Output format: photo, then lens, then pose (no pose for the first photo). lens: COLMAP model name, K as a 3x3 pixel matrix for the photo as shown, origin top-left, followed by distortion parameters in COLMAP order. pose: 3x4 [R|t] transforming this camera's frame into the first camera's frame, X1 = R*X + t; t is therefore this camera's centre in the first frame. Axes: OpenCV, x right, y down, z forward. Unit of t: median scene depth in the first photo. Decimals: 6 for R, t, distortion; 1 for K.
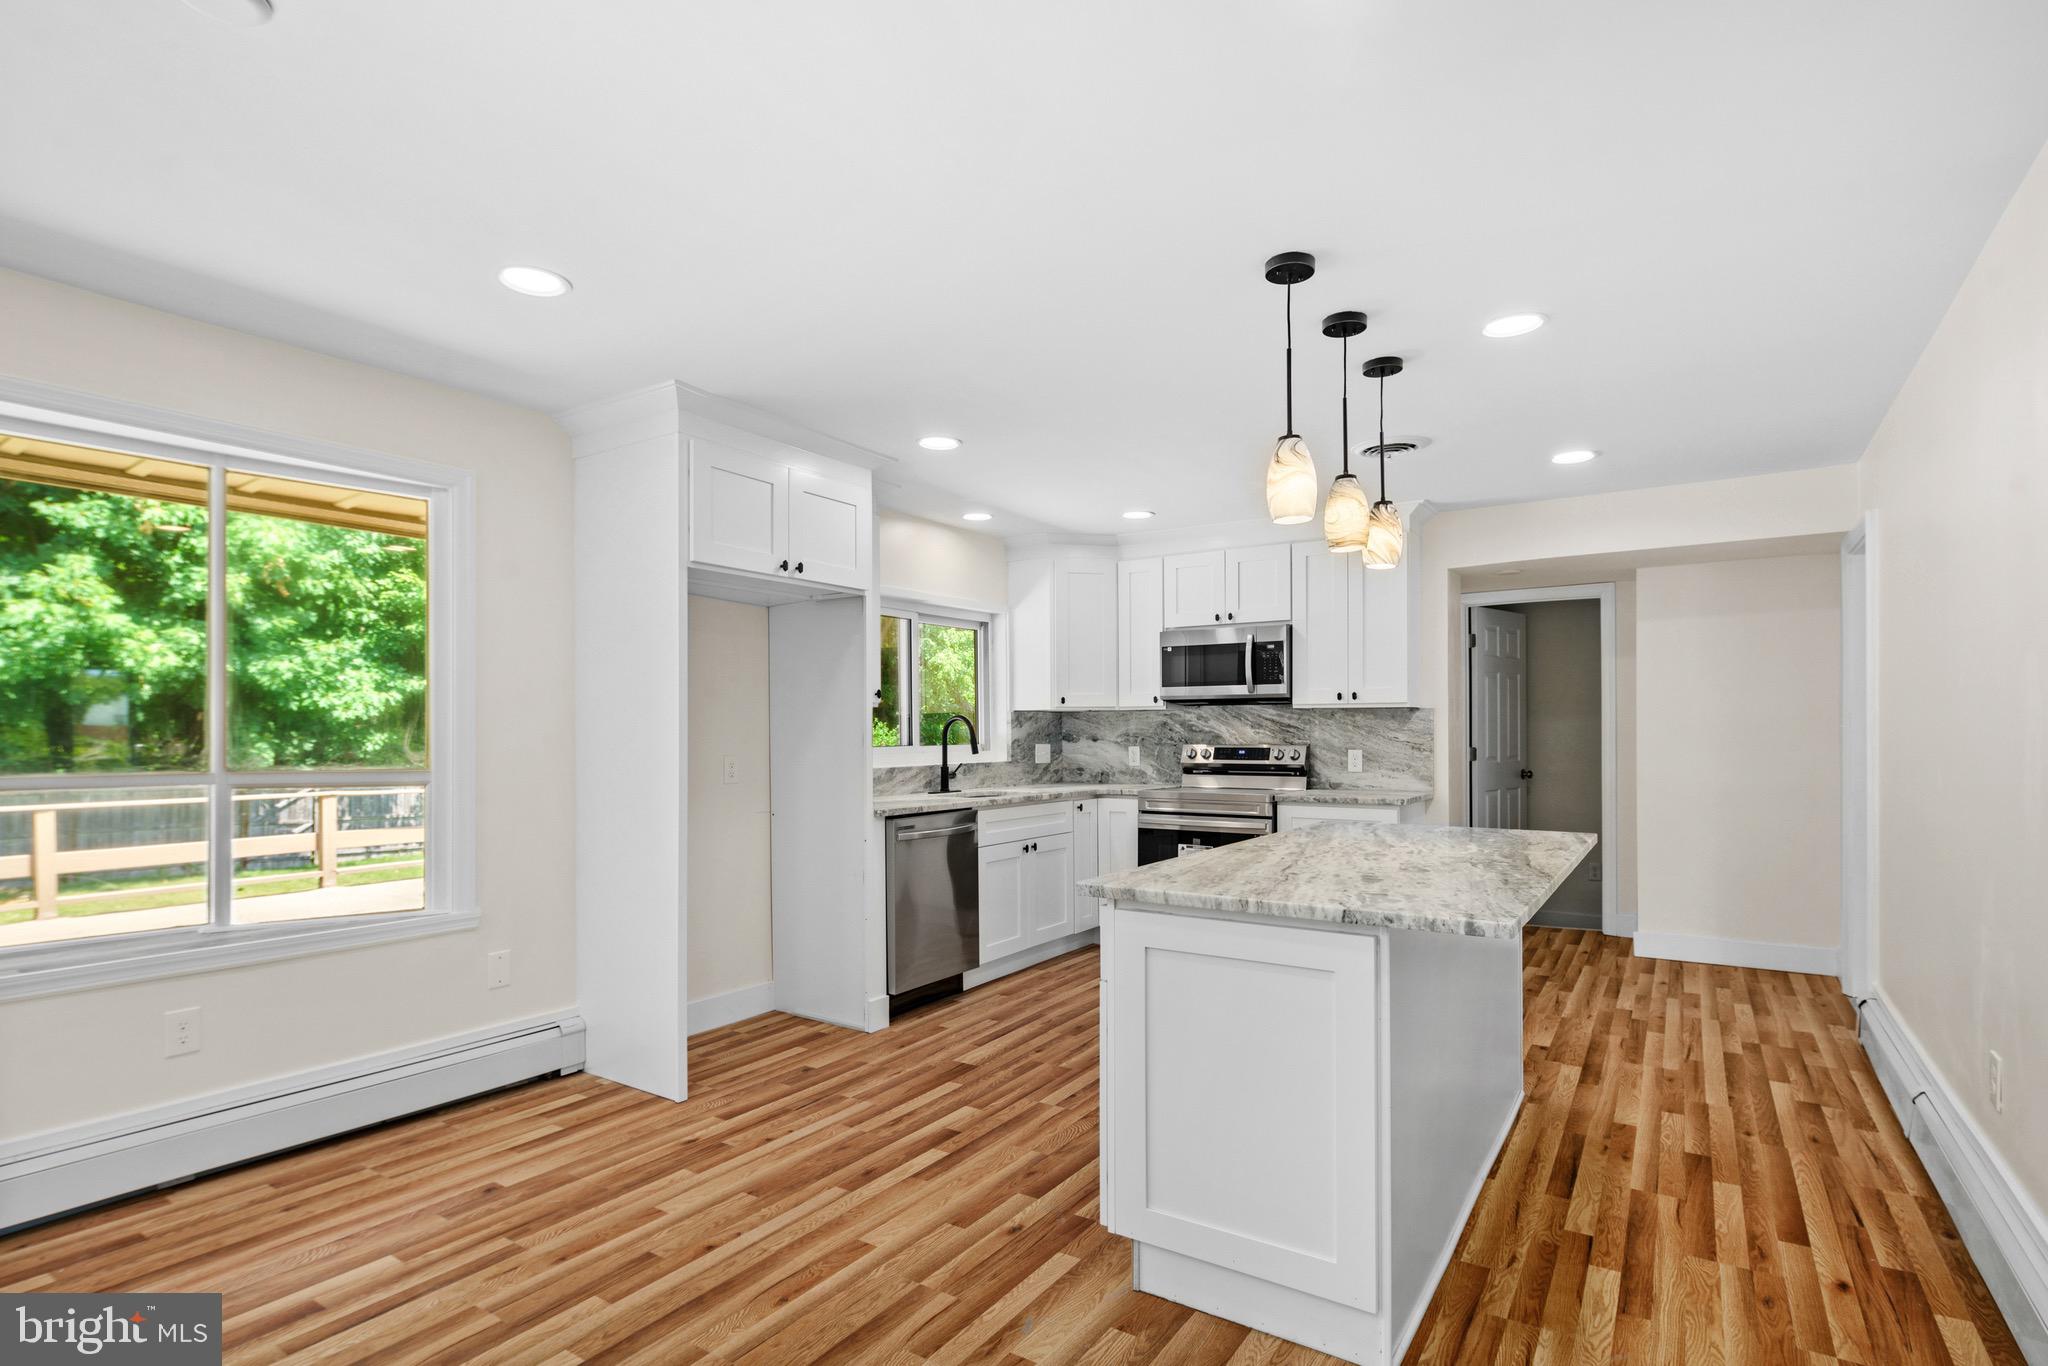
lens RADIAL K [[1013.0, 0, 1022.9], [0, 1013.0, 731.6], [0, 0, 1]] dist [-0.002710, -0.000164]
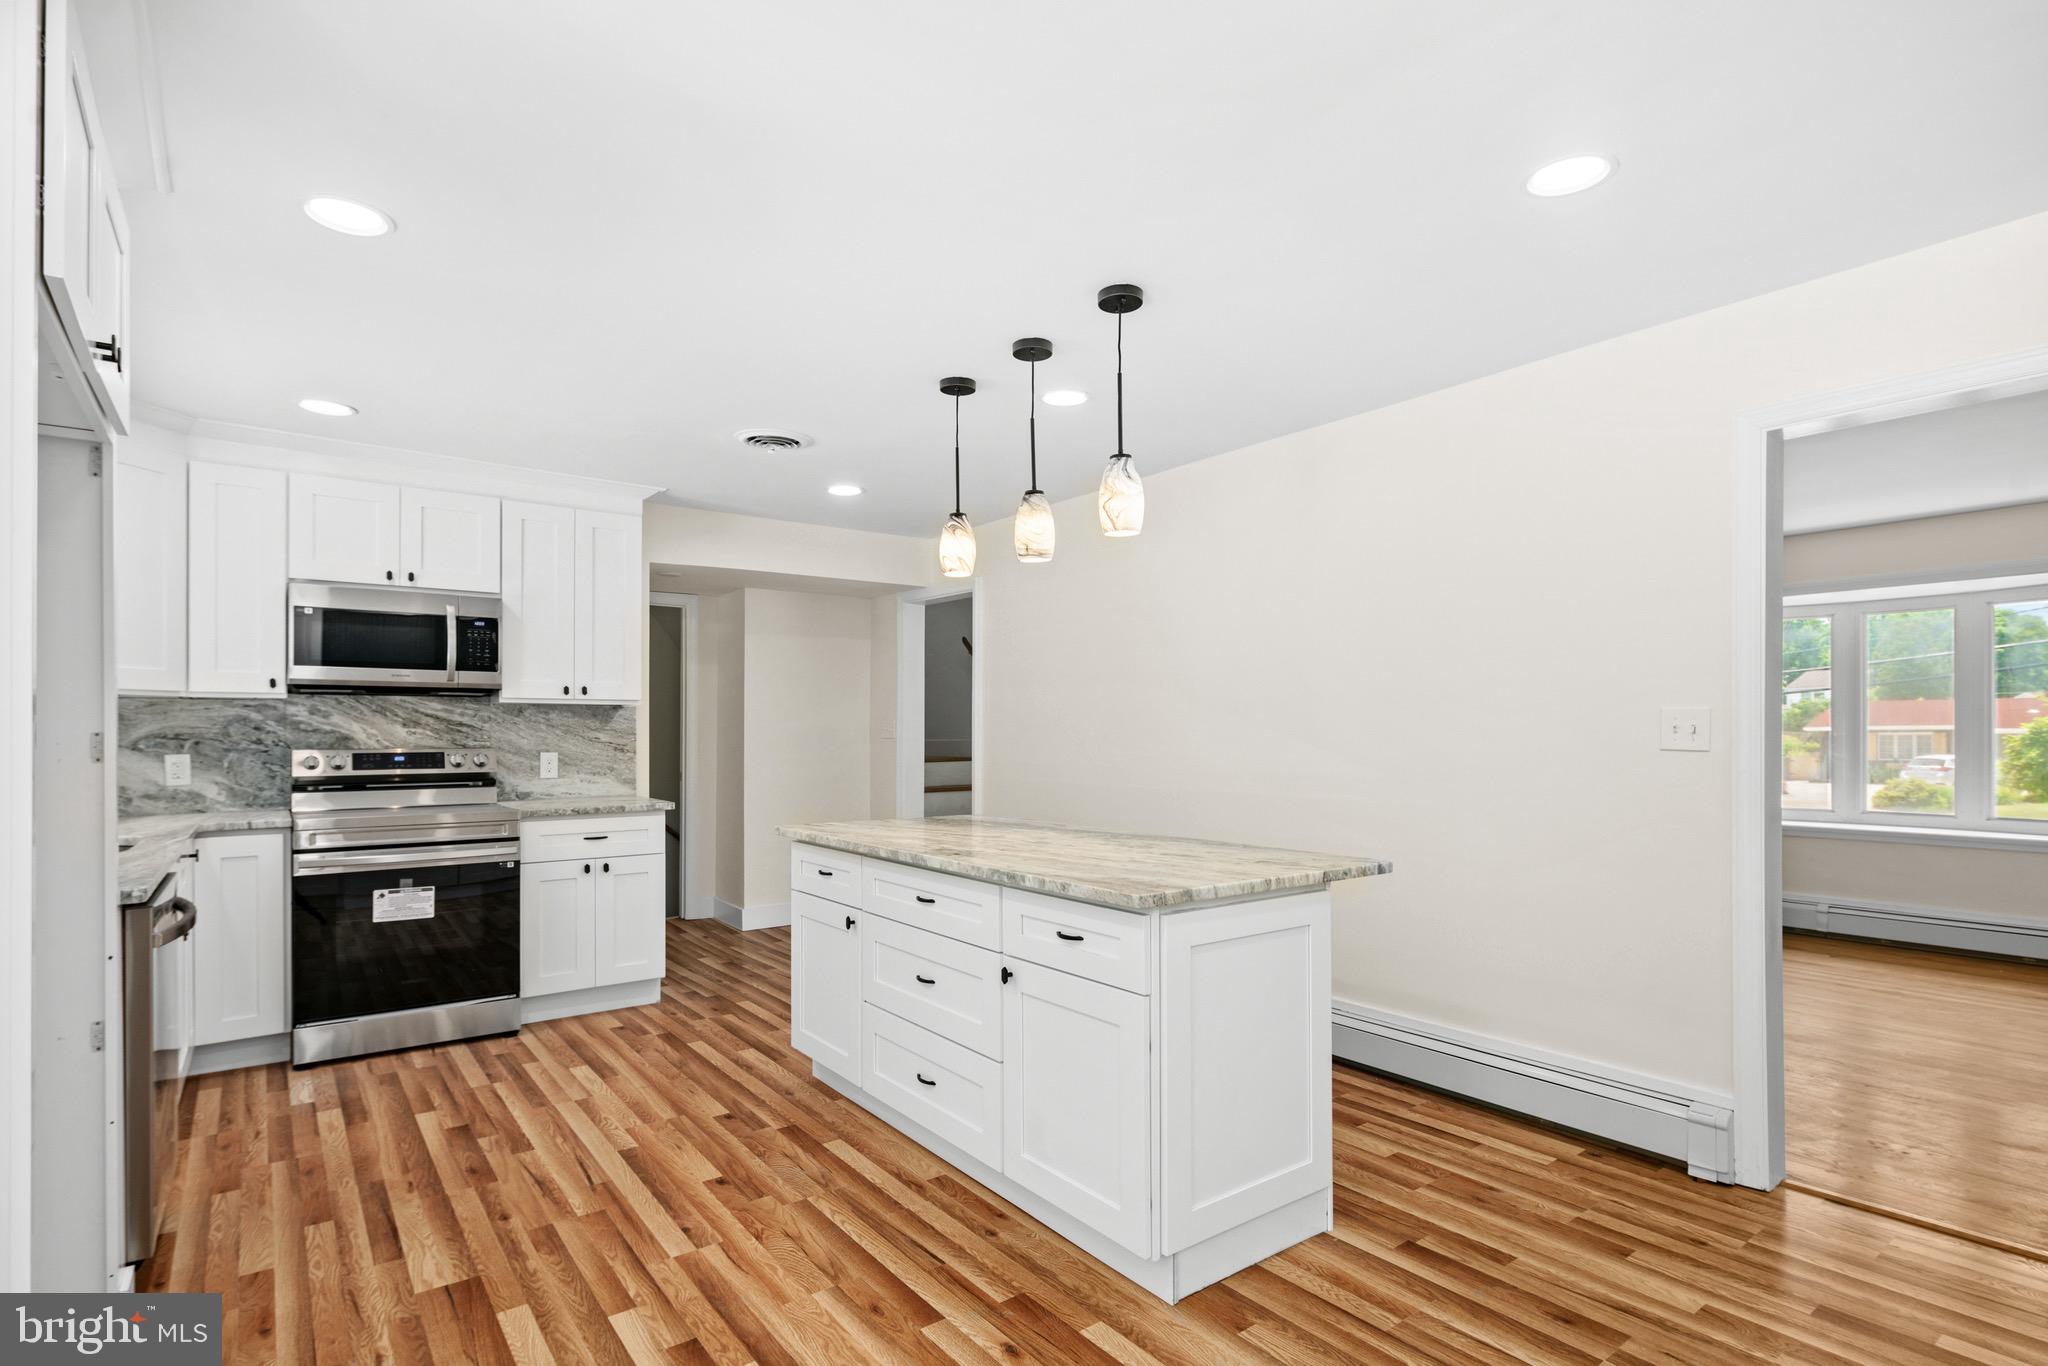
lens RADIAL K [[1010.7, 0, 1022.7], [0, 1010.7, 724.7], [0, 0, 1]] dist [-0.002313, -0.000638]
pose [[0.335890, 0.007361, 0.941872, -0.354459], [0.000367, 0.999968, -0.007946, 0.001249], [-0.941901, 0.003014, 0.335877, 0.335422]]
